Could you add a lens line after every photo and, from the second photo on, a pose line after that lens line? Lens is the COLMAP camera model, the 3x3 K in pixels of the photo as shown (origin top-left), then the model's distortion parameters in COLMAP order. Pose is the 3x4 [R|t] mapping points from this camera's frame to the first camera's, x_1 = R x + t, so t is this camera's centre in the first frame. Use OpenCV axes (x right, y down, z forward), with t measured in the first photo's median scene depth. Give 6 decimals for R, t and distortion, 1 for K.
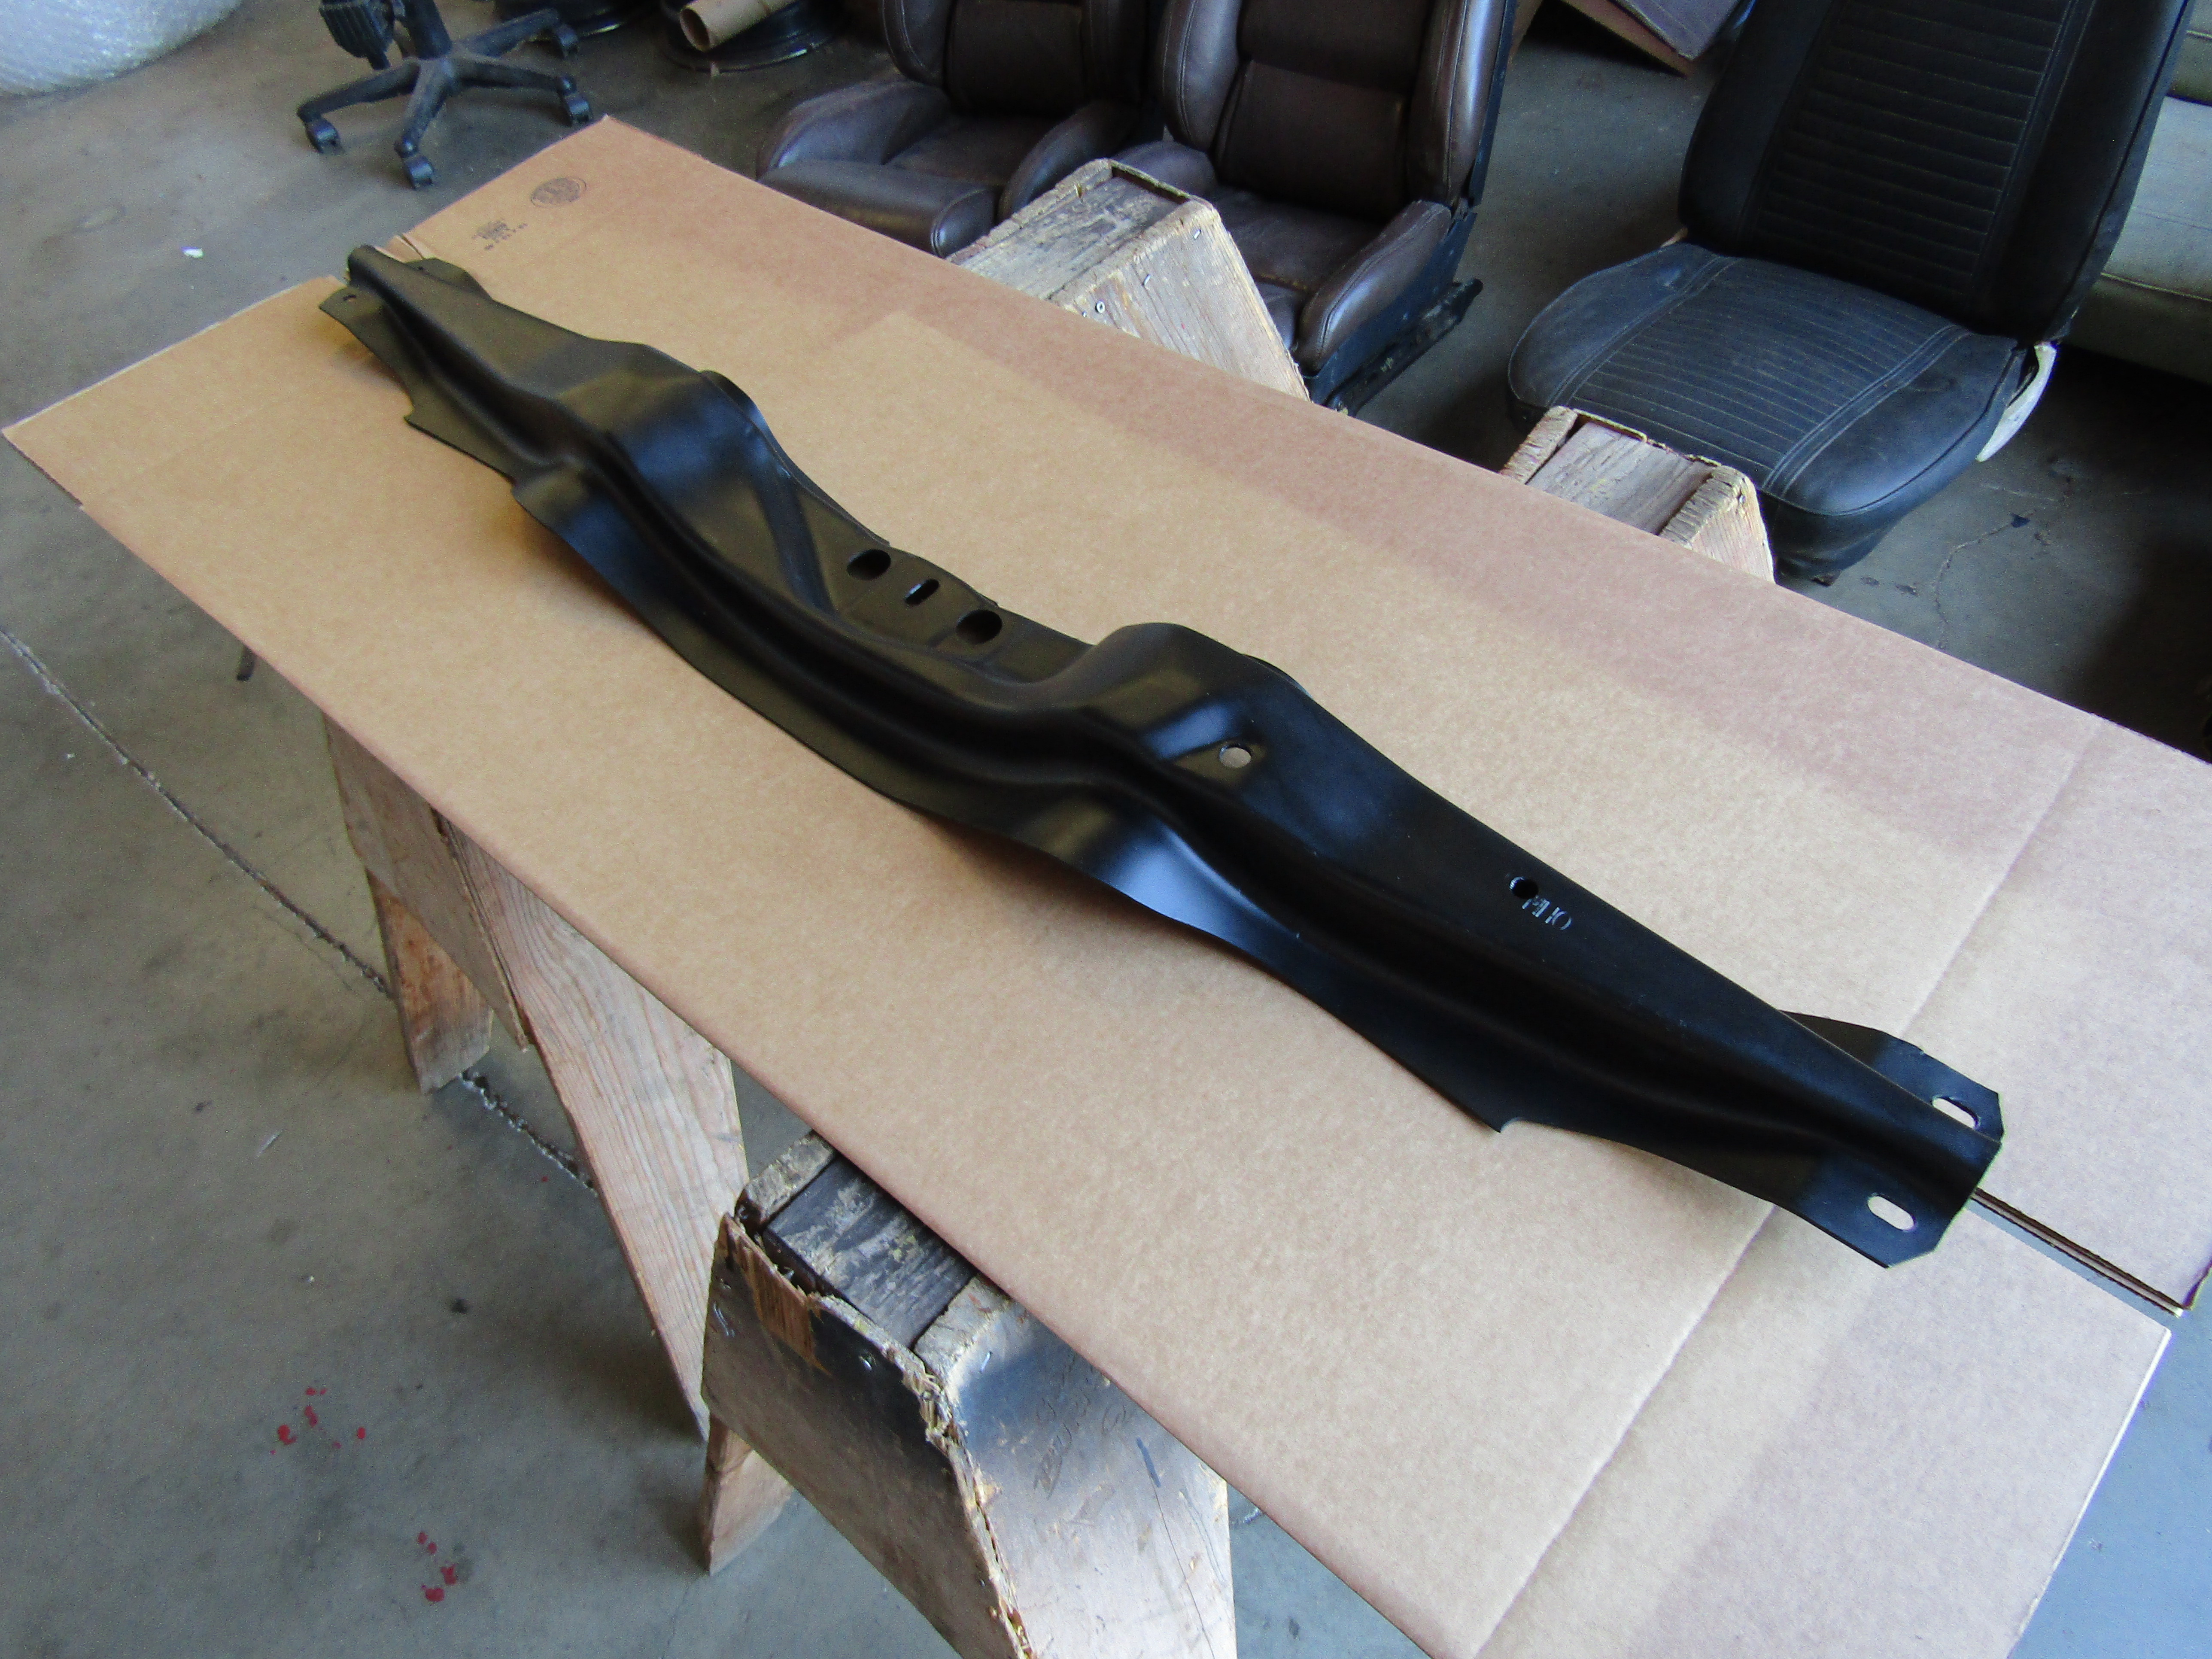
lens RADIAL K [[1559.8, 0, 1114.5], [0, 1559.8, 799.4], [0, 0, 1]] dist [-0.002282, 0.002388]
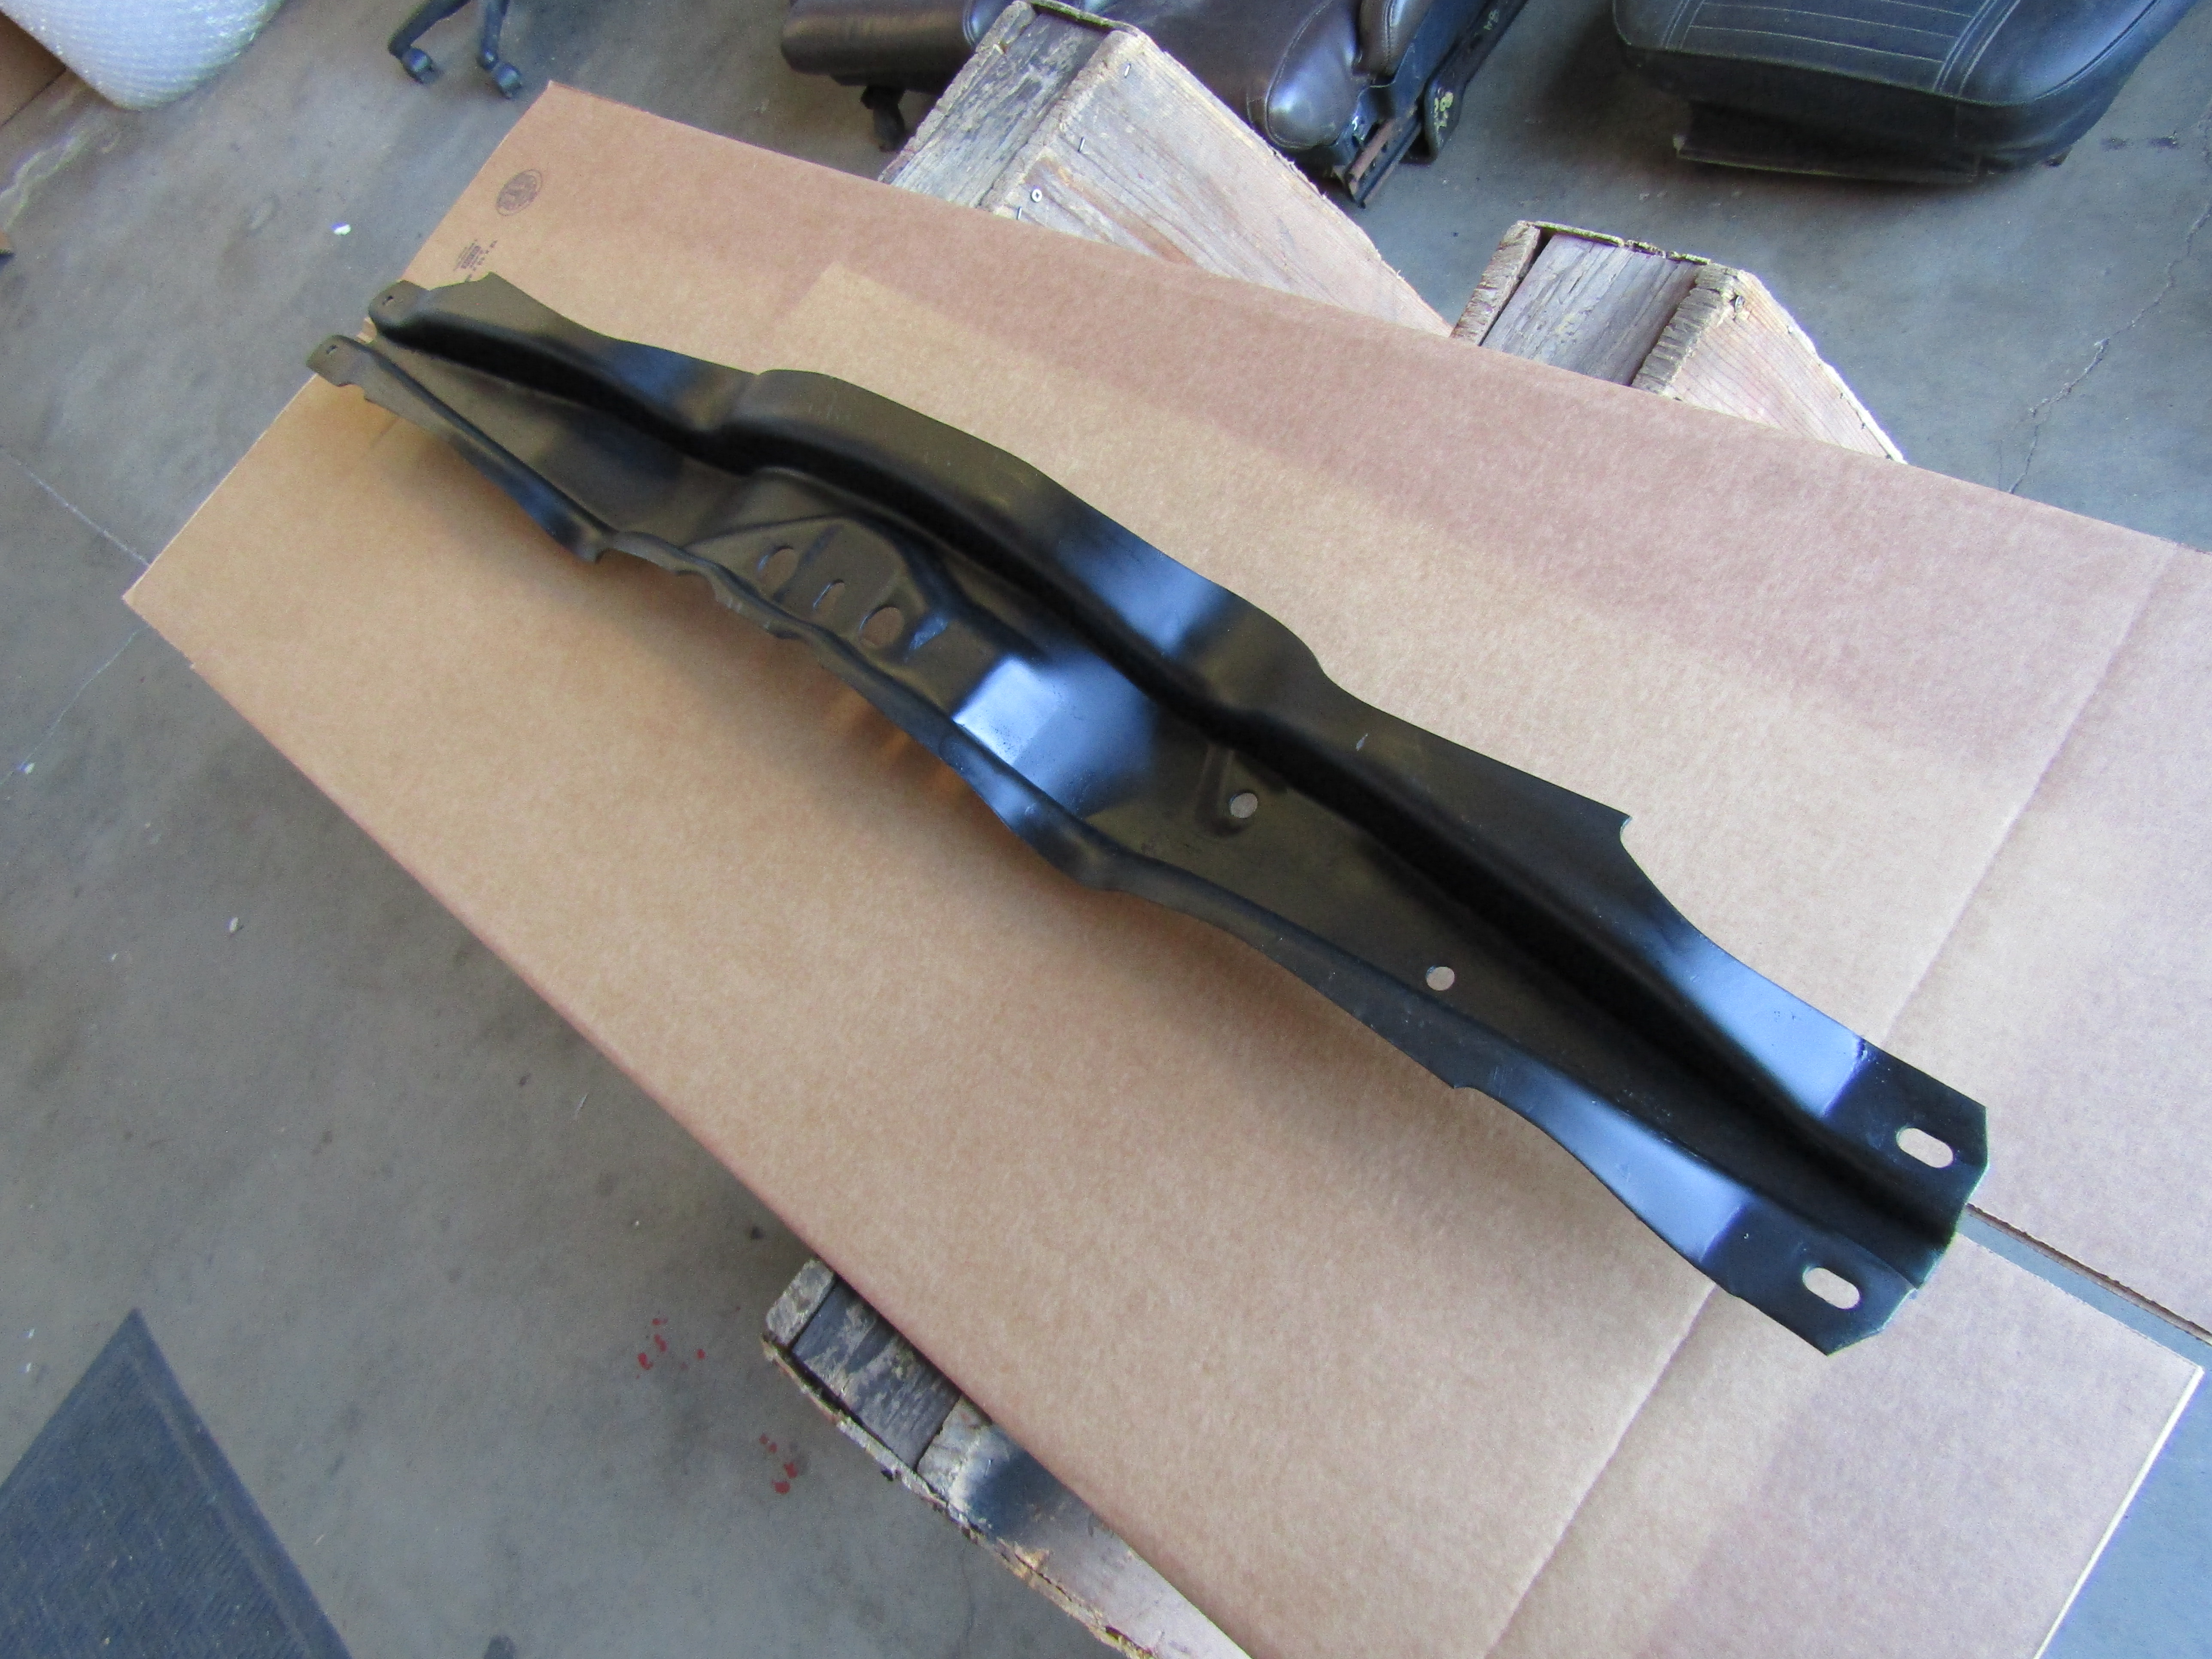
lens RADIAL K [[1579.3, 0, 1110.9], [0, 1579.3, 799.3], [0, 0, 1]] dist [0.004977, 0.000631]
pose [[0.948815, -0.189539, -0.252637, 0.287145], [0.238342, 0.954545, 0.178989, -0.197002], [0.207228, -0.230042, 0.950861, 0.081607]]
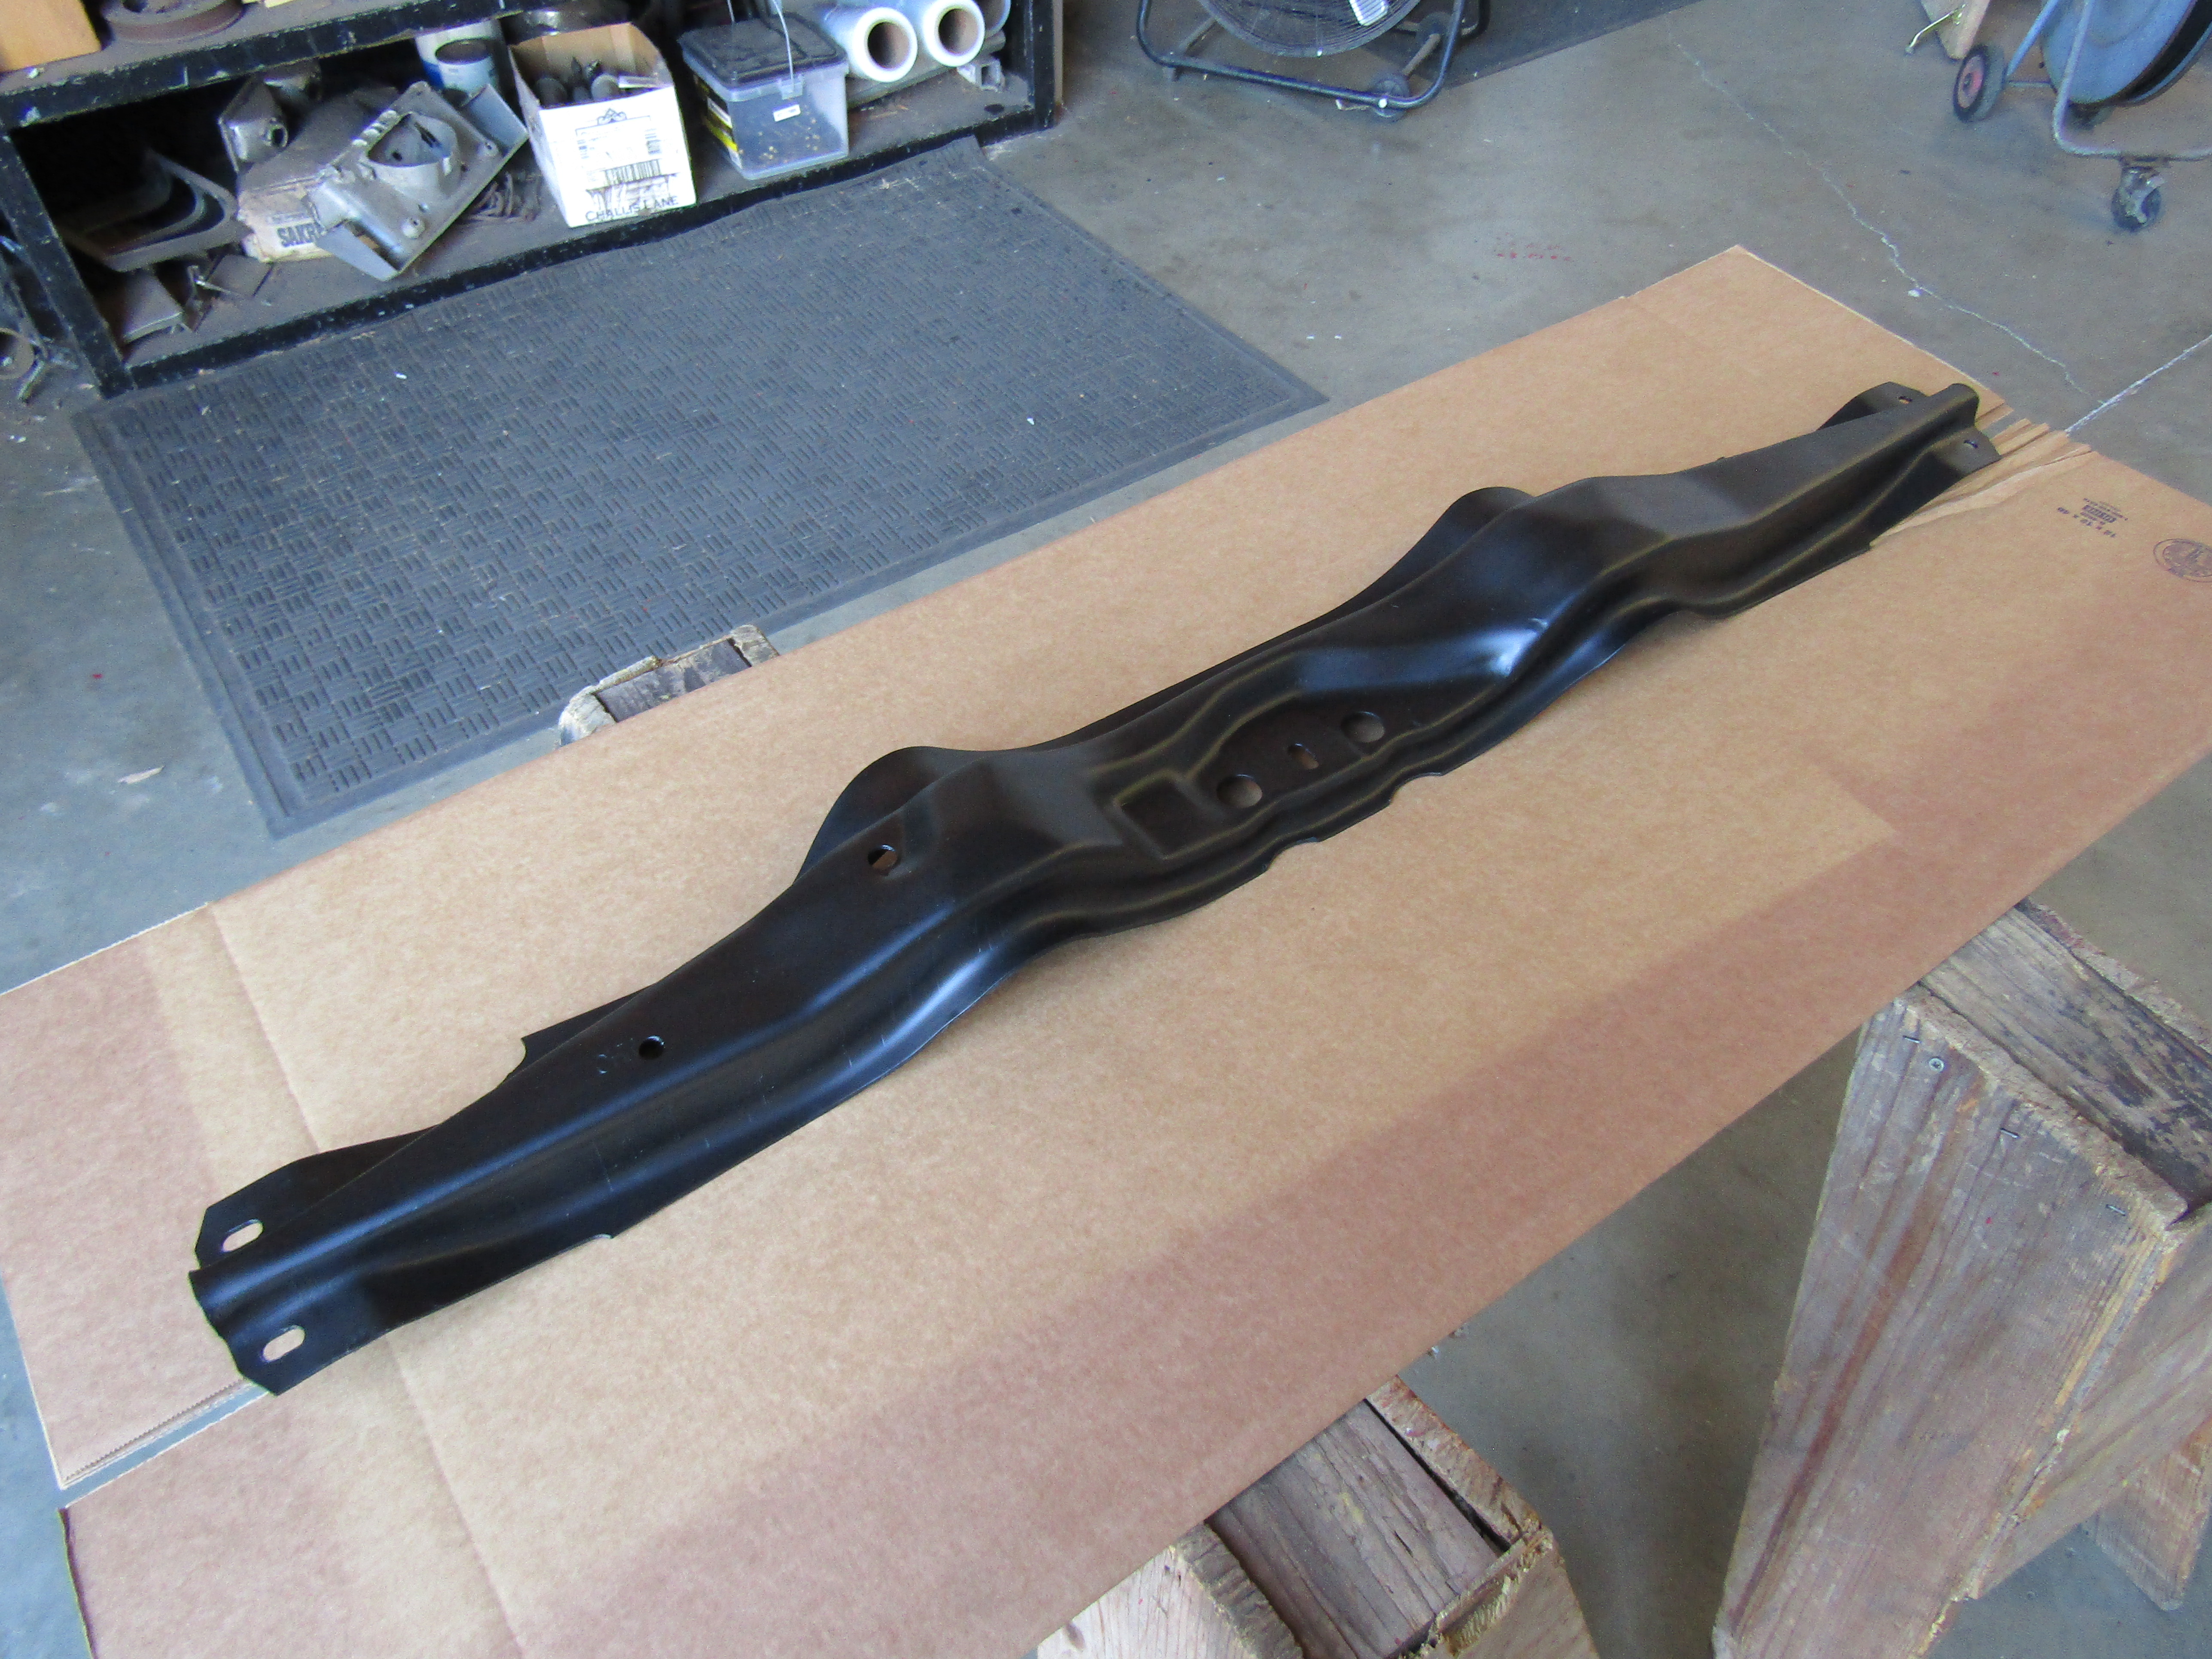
lens RADIAL K [[1610.9, 0, 1107.7], [0, 1610.9, 792.7], [0, 0, 1]] dist [0.000958, -0.001607]
pose [[-0.220117, 0.776672, -0.590195, 0.598649], [-0.745703, 0.256078, 0.615102, -0.753752], [0.628868, 0.575504, 0.522799, 0.447490]]
